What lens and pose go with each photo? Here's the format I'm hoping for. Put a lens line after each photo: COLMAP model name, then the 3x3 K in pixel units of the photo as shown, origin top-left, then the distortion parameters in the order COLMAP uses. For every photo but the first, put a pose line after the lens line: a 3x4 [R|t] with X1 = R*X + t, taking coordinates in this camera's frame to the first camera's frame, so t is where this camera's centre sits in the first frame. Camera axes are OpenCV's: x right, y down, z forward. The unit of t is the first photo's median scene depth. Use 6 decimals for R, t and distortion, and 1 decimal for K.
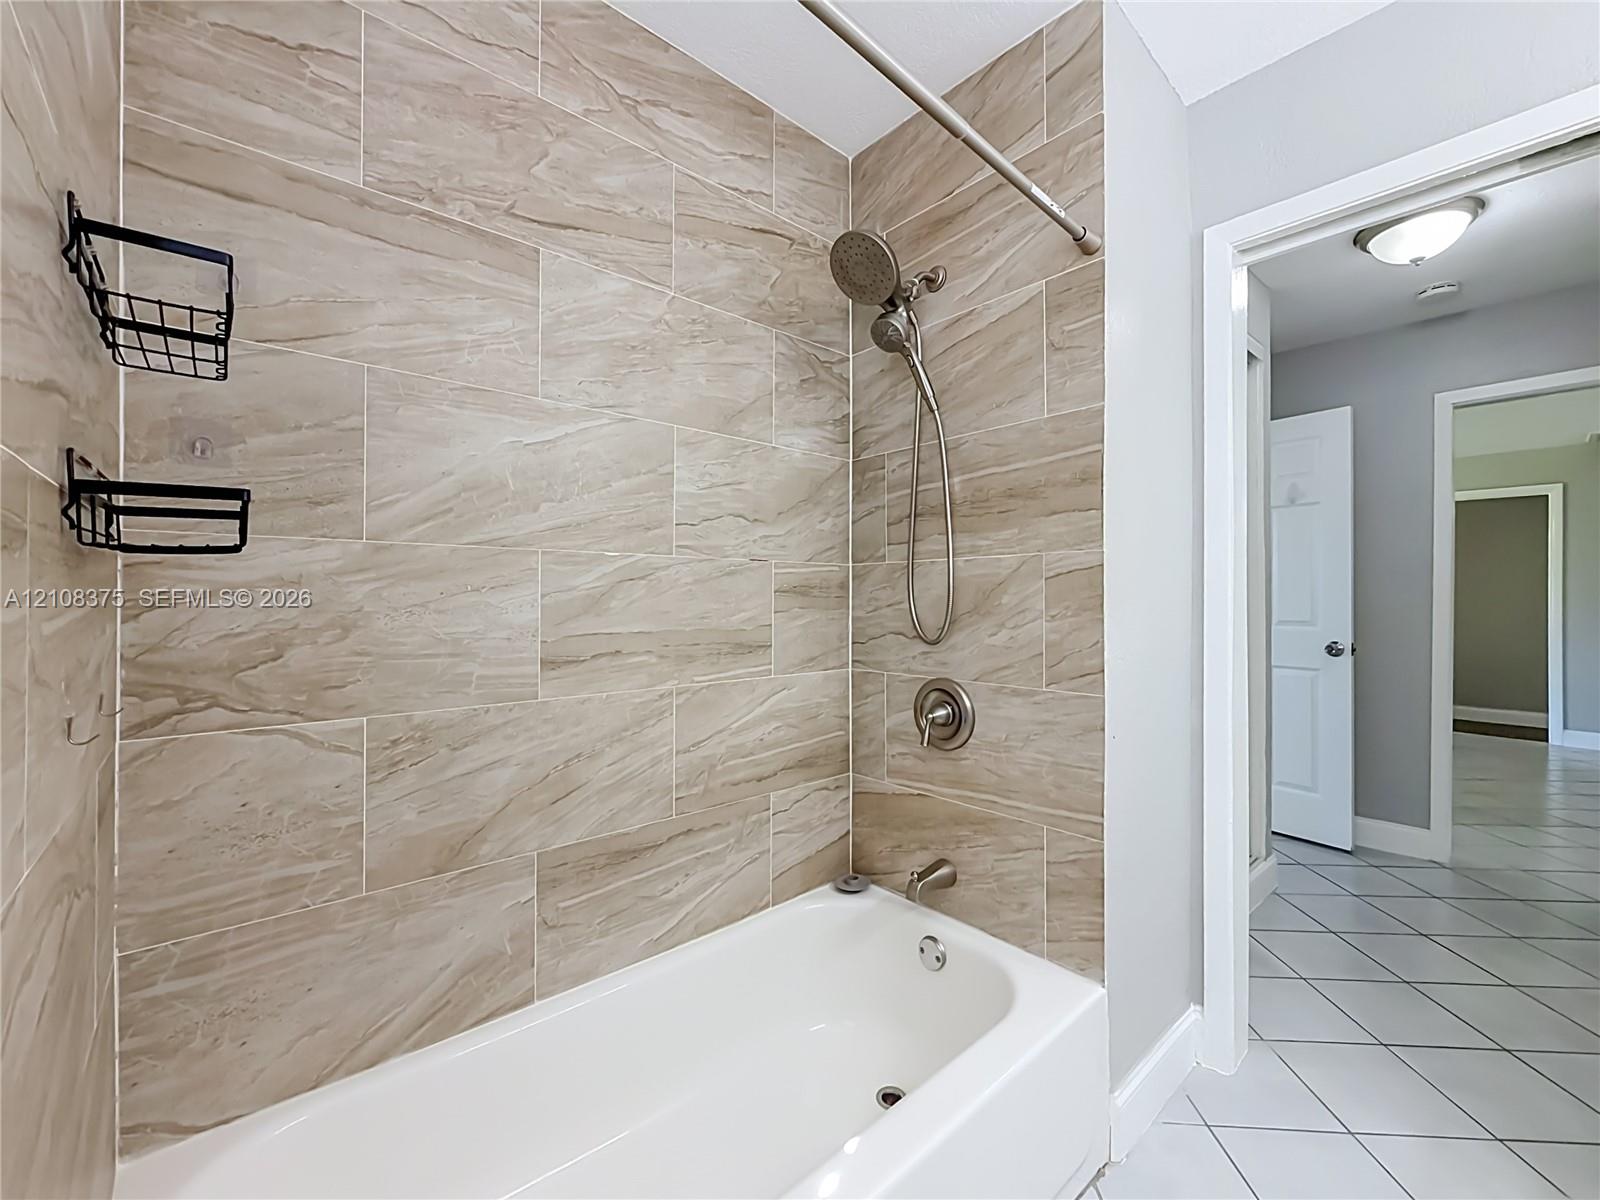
lens RADIAL K [[656.3, 0, 805.4], [0, 656.3, 596.0], [0, 0, 1]] dist [-0.000088, 0.000030]
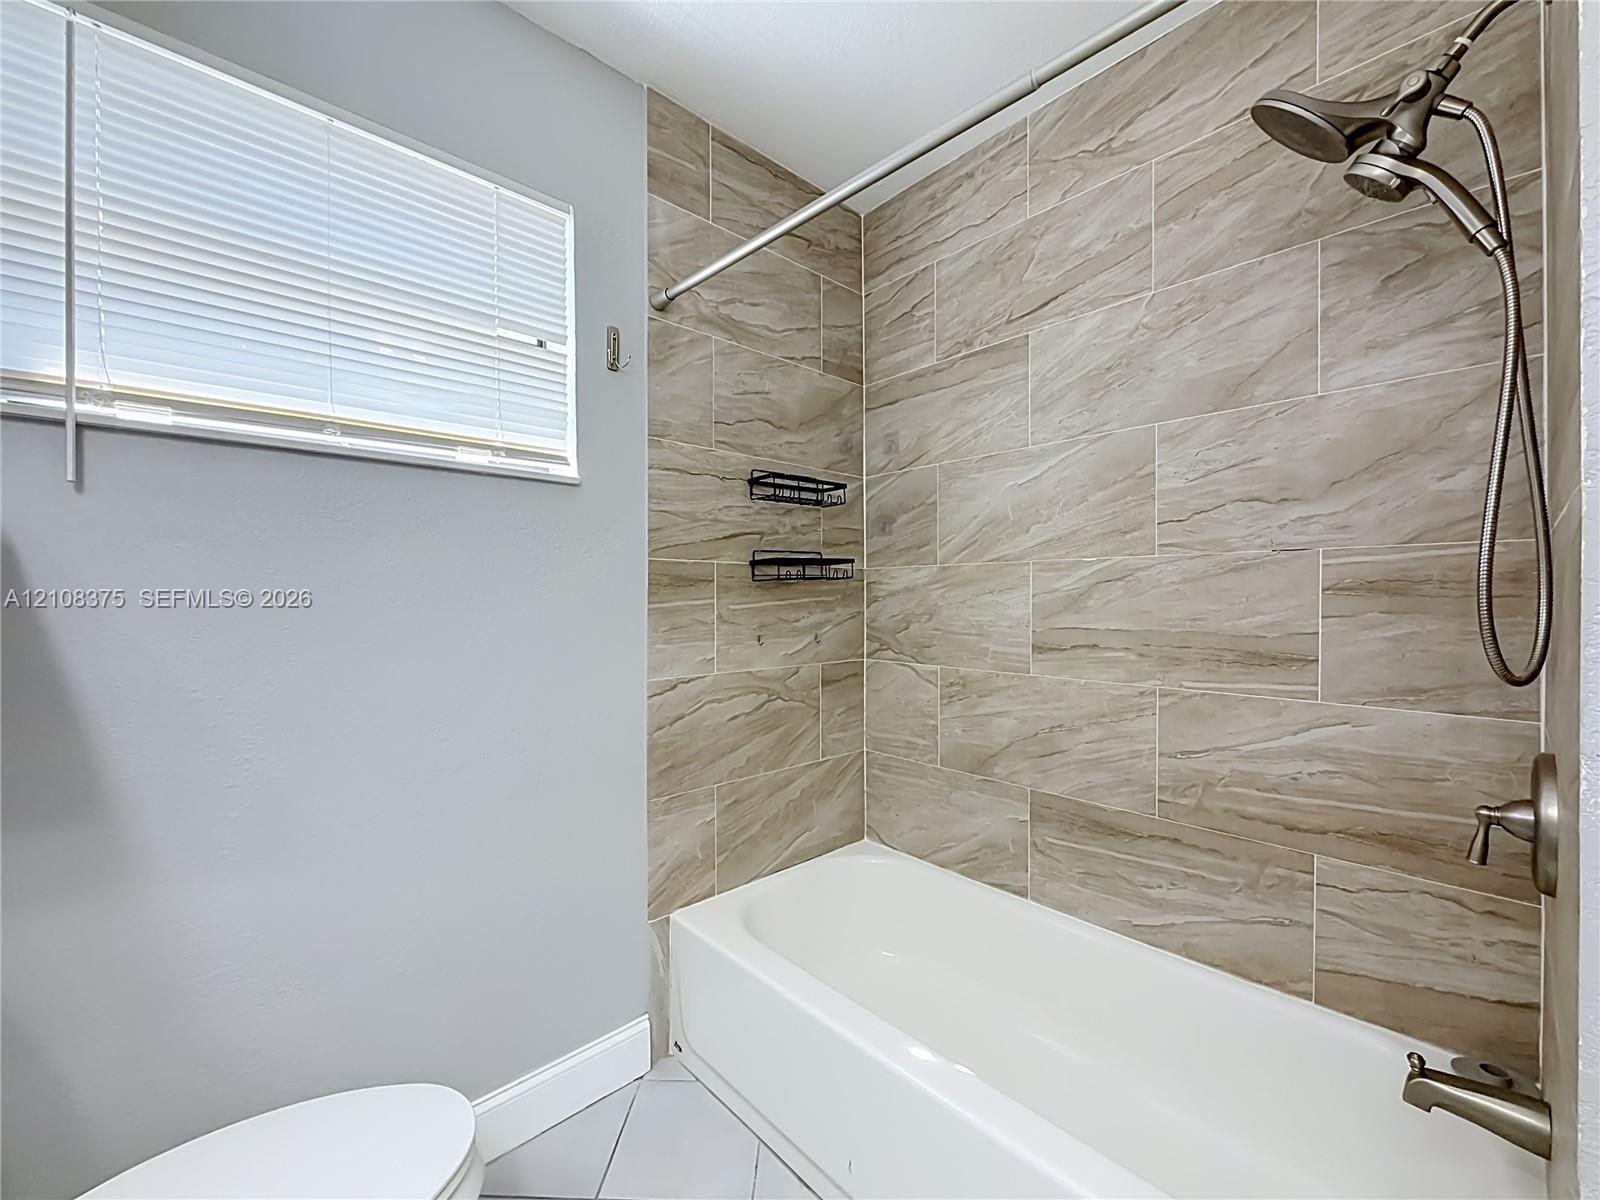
lens RADIAL K [[656.3, 0, 804.3], [0, 656.3, 598.3], [0, 0, 1]] dist [-0.000088, 0.000030]
pose [[0.019181, 0.005759, -0.999799, 0.873917], [0.008277, 0.999948, 0.005918, -0.007437], [0.999782, -0.008389, 0.019132, 0.497750]]
